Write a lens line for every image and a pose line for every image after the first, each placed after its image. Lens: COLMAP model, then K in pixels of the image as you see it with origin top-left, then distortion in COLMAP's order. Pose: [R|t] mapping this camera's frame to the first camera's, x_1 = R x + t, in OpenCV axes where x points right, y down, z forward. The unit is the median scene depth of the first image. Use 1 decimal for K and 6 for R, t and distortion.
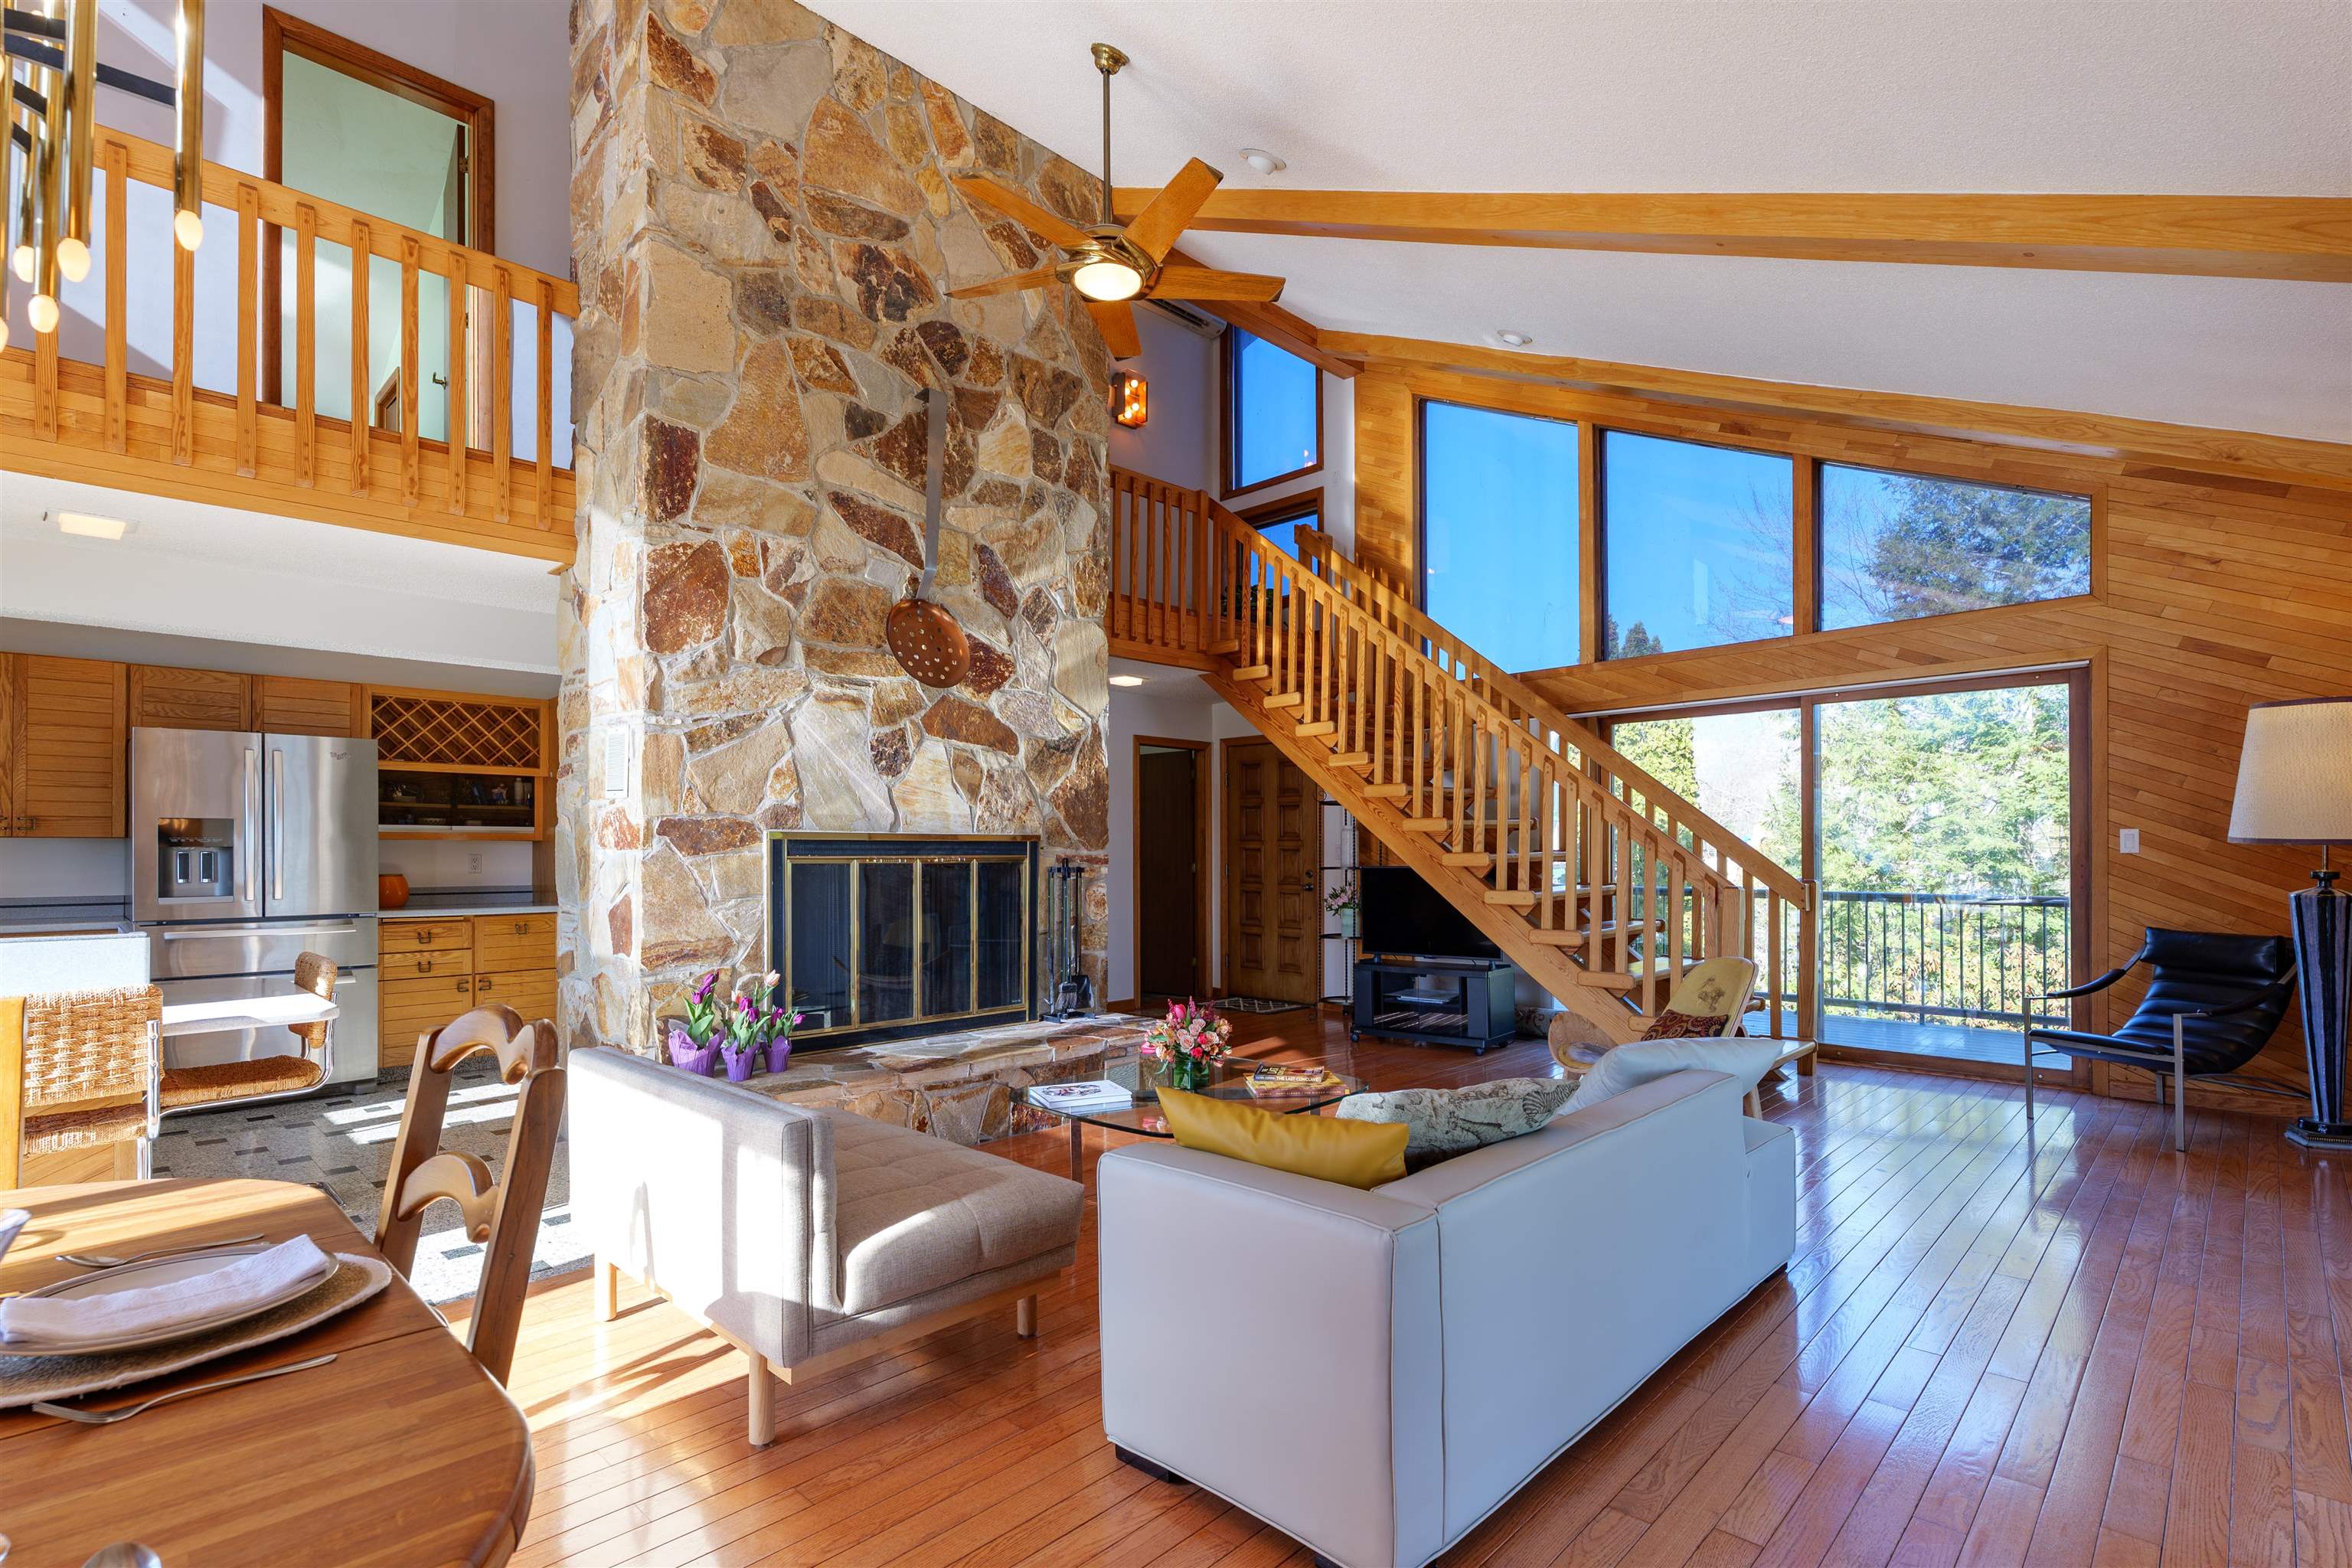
lens RADIAL K [[1112.5, 0, 1179.0], [0, 1112.5, 844.0], [0, 0, 1]] dist [-0.001154, -0.000471]
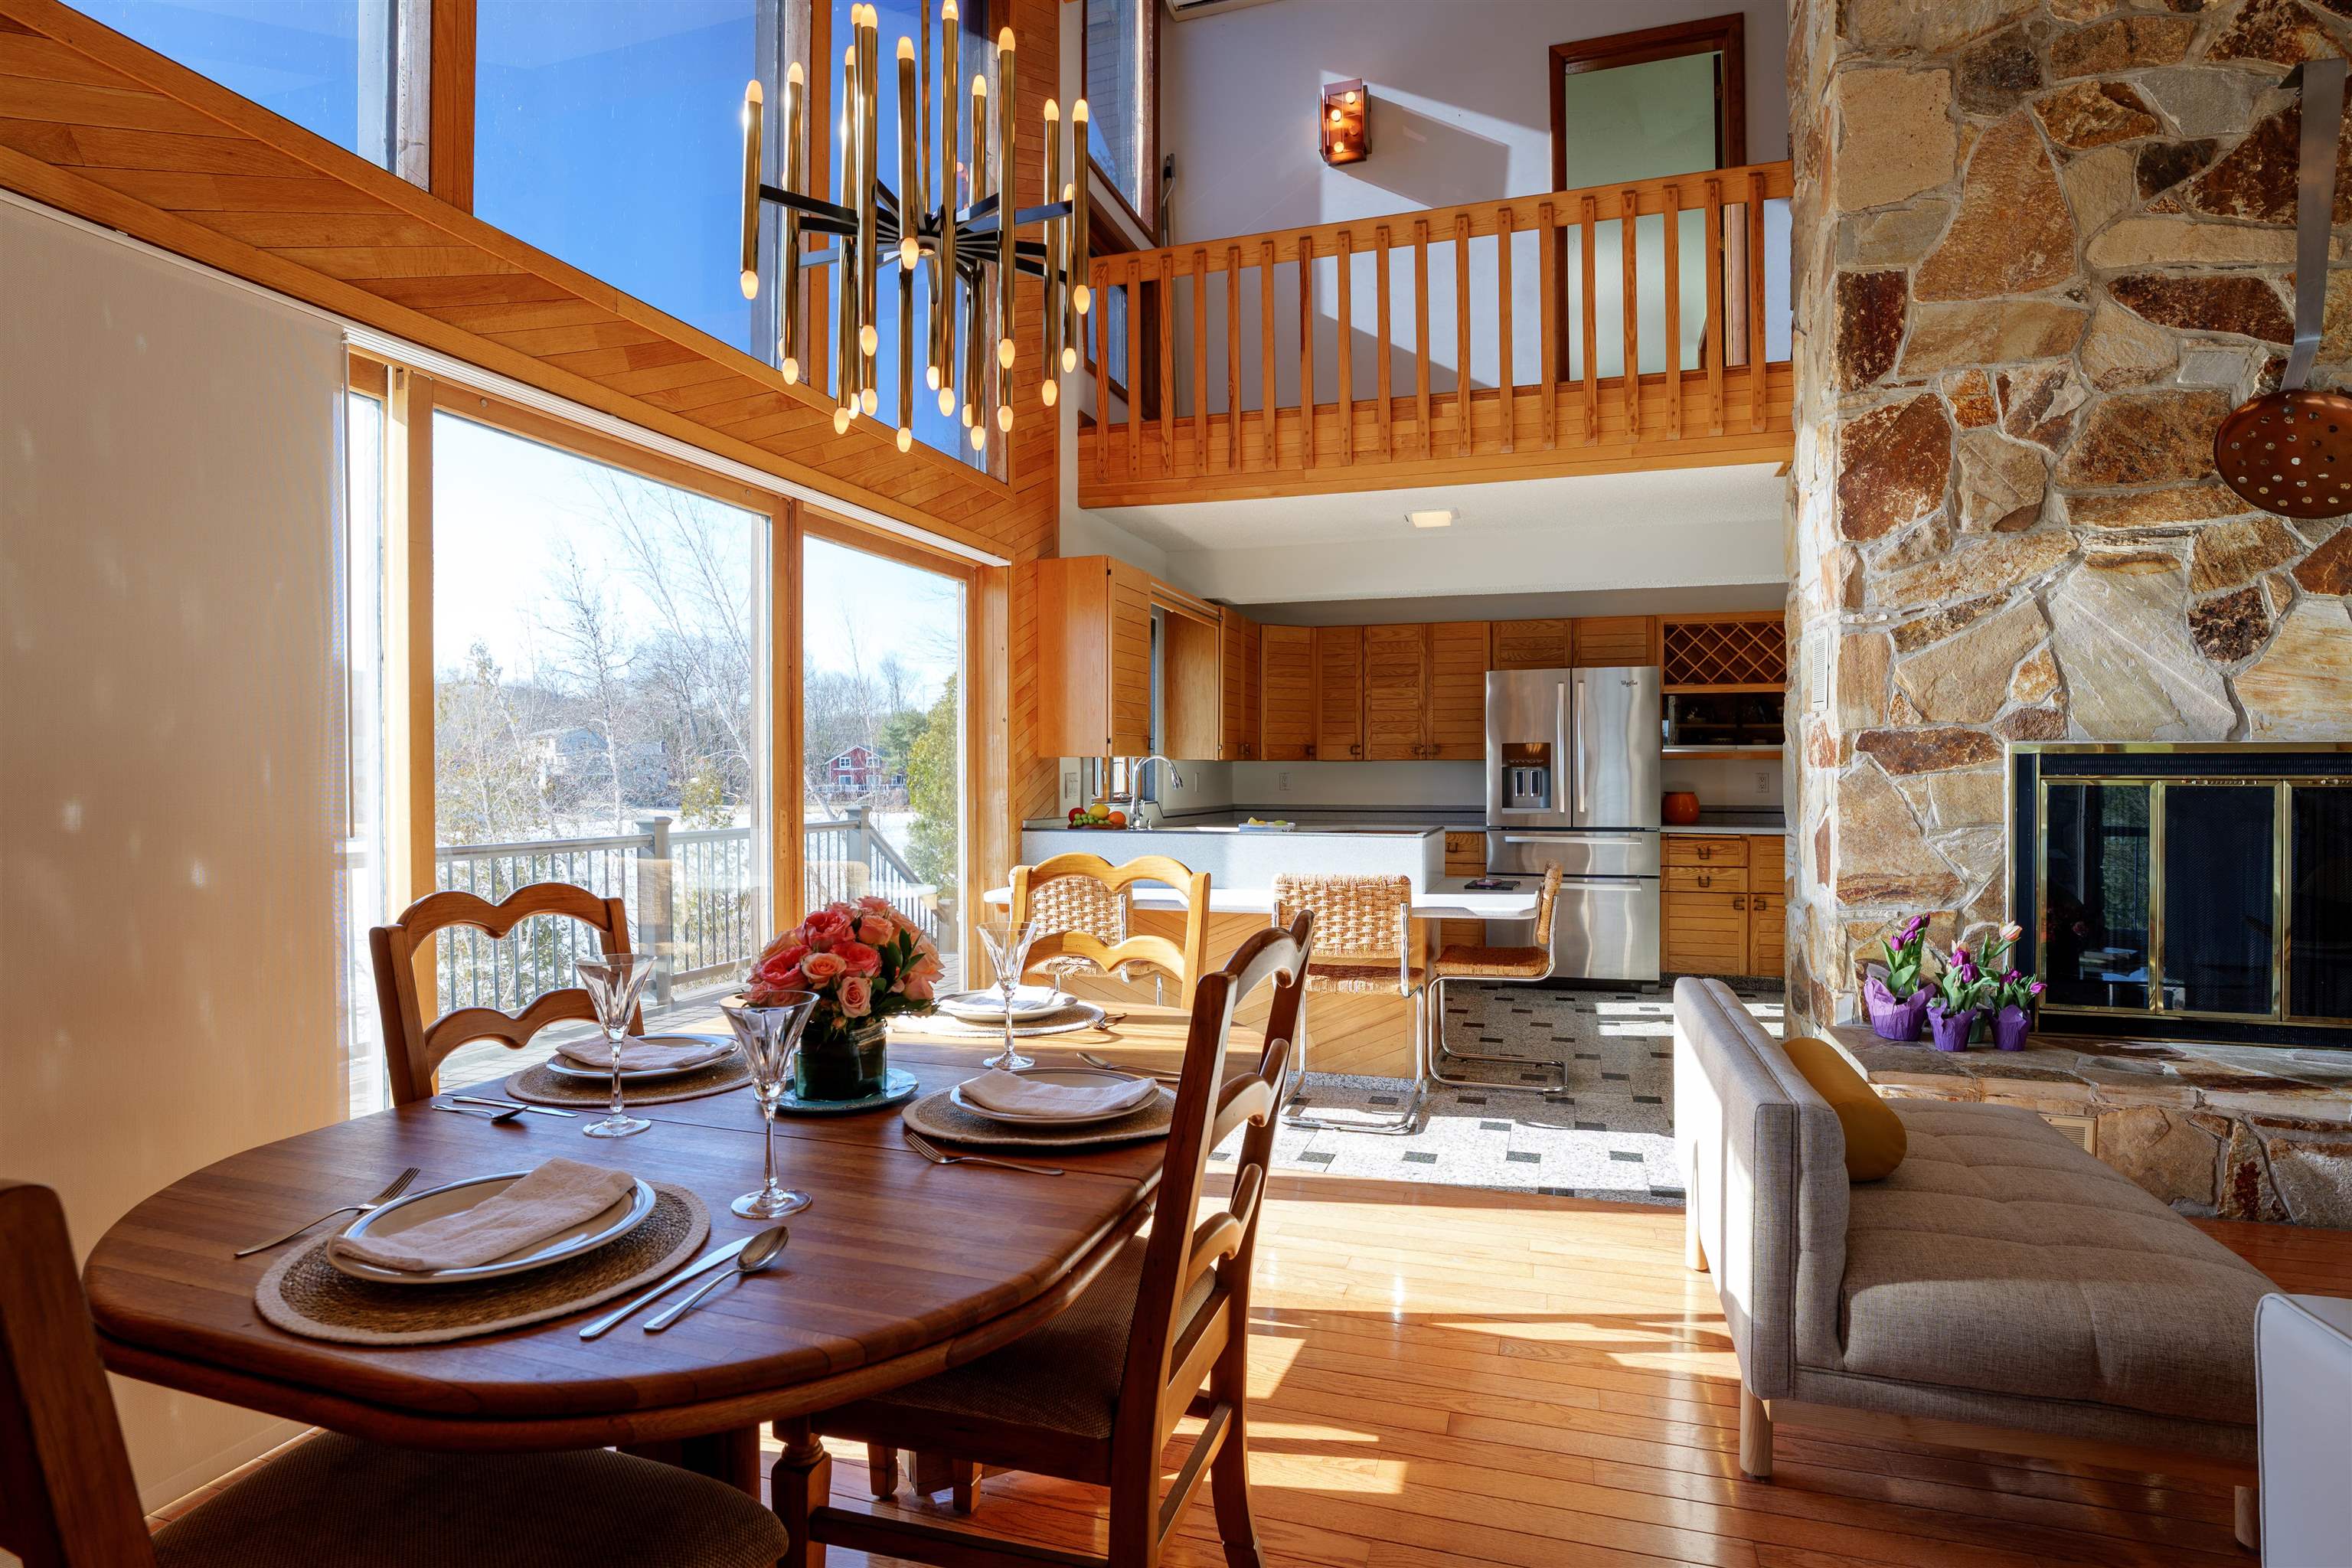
lens RADIAL K [[1169.2, 0, 1176.0], [0, 1169.2, 784.0], [0, 0, 1]] dist [-0.043688, 0.018081]
pose [[0.444822, 0.008450, -0.895579, 0.096482], [0.007620, 0.999884, 0.013219, 0.001942], [0.895586, -0.012704, 0.444706, 0.112674]]
